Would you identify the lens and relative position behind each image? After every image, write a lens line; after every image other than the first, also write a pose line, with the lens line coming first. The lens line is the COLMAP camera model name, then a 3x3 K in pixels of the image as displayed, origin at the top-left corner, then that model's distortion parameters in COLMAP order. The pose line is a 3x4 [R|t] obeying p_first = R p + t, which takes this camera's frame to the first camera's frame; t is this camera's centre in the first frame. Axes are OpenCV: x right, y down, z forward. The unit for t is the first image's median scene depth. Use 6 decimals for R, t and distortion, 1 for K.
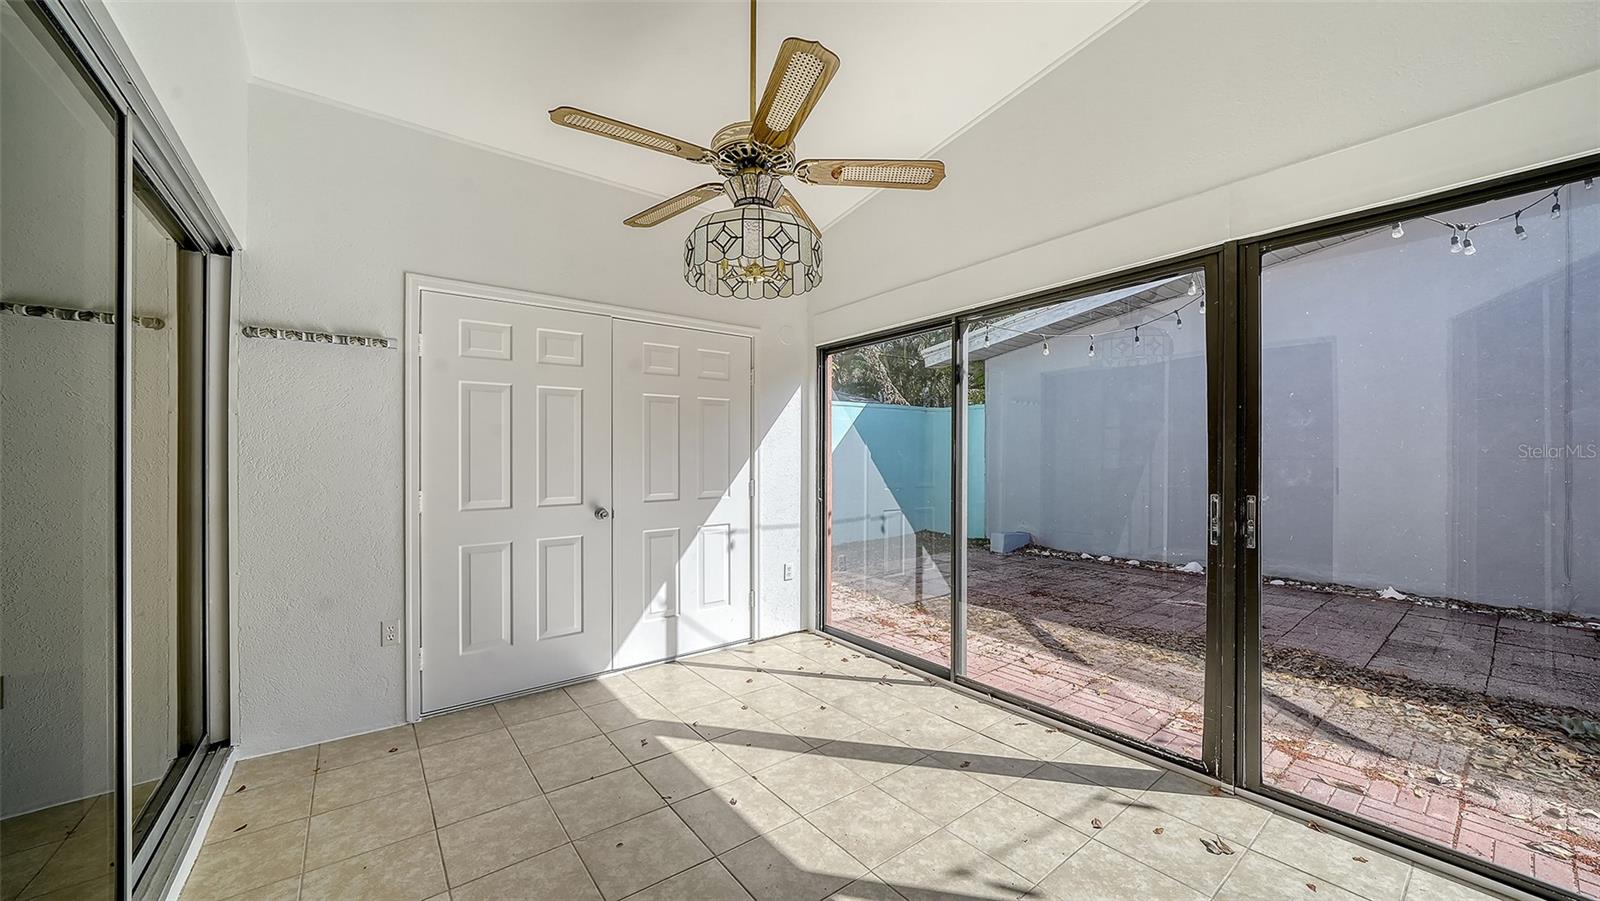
lens RADIAL K [[587.0, 0, 809.3], [0, 587.0, 458.4], [0, 0, 1]] dist [-0.000465, -0.000112]
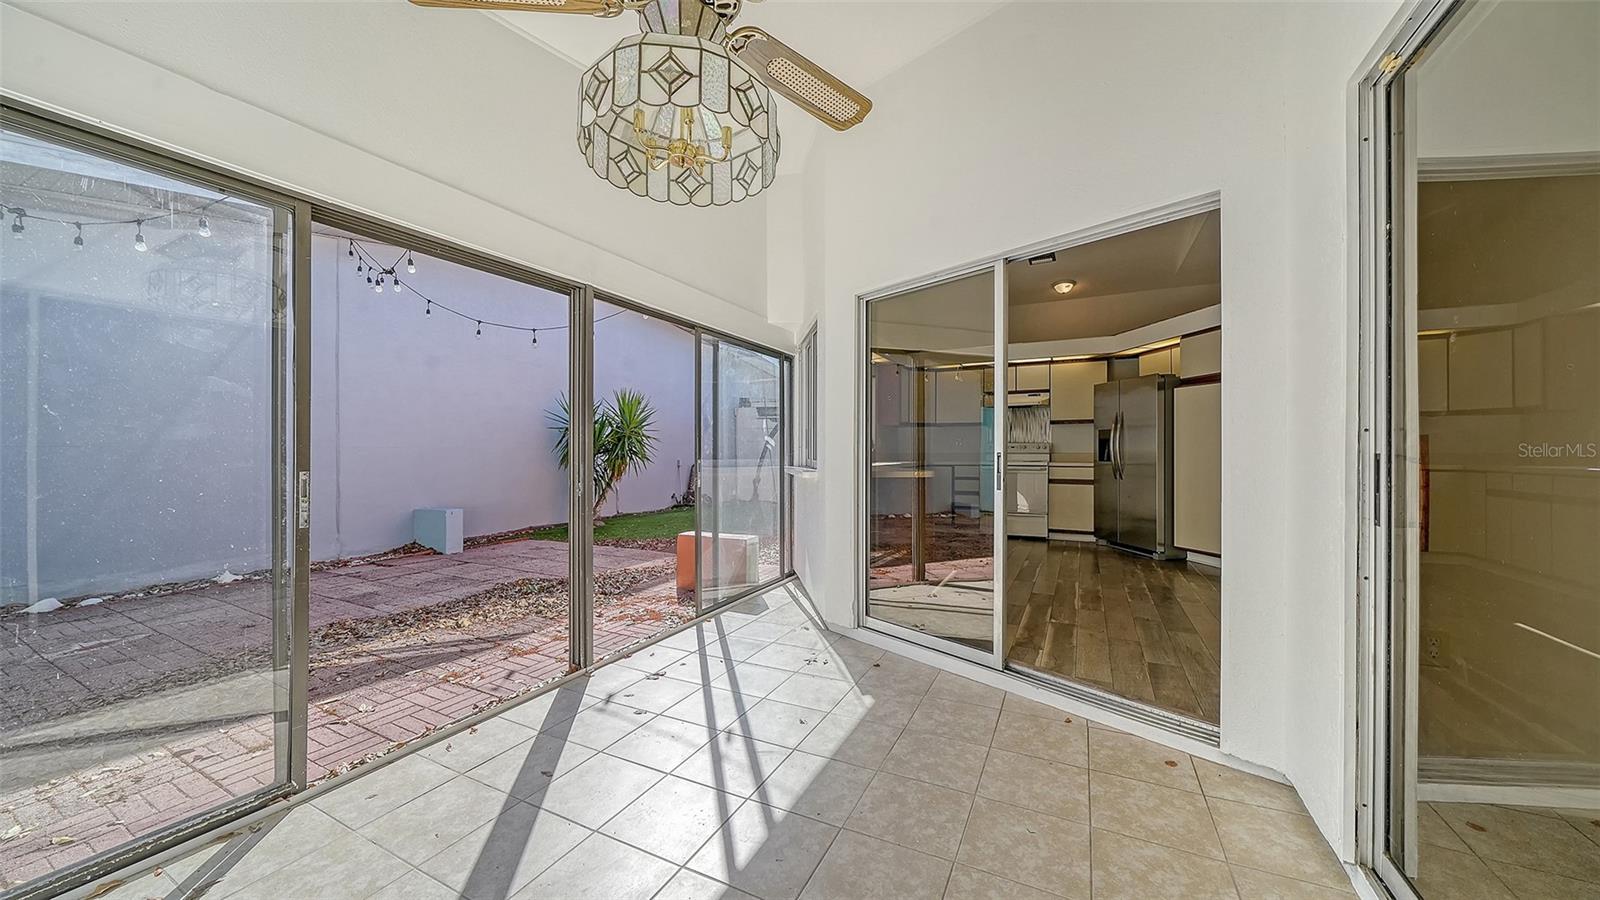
lens RADIAL K [[548.4, 0, 800.0], [0, 548.4, 450.0], [0, 0, 1]] dist [0.000217, 0.000053]
pose [[-0.430320, 0.016382, 0.902528, -0.582779], [0.009147, 0.999863, -0.013788, 0.046725], [-0.902630, 0.002322, -0.430411, 0.910715]]
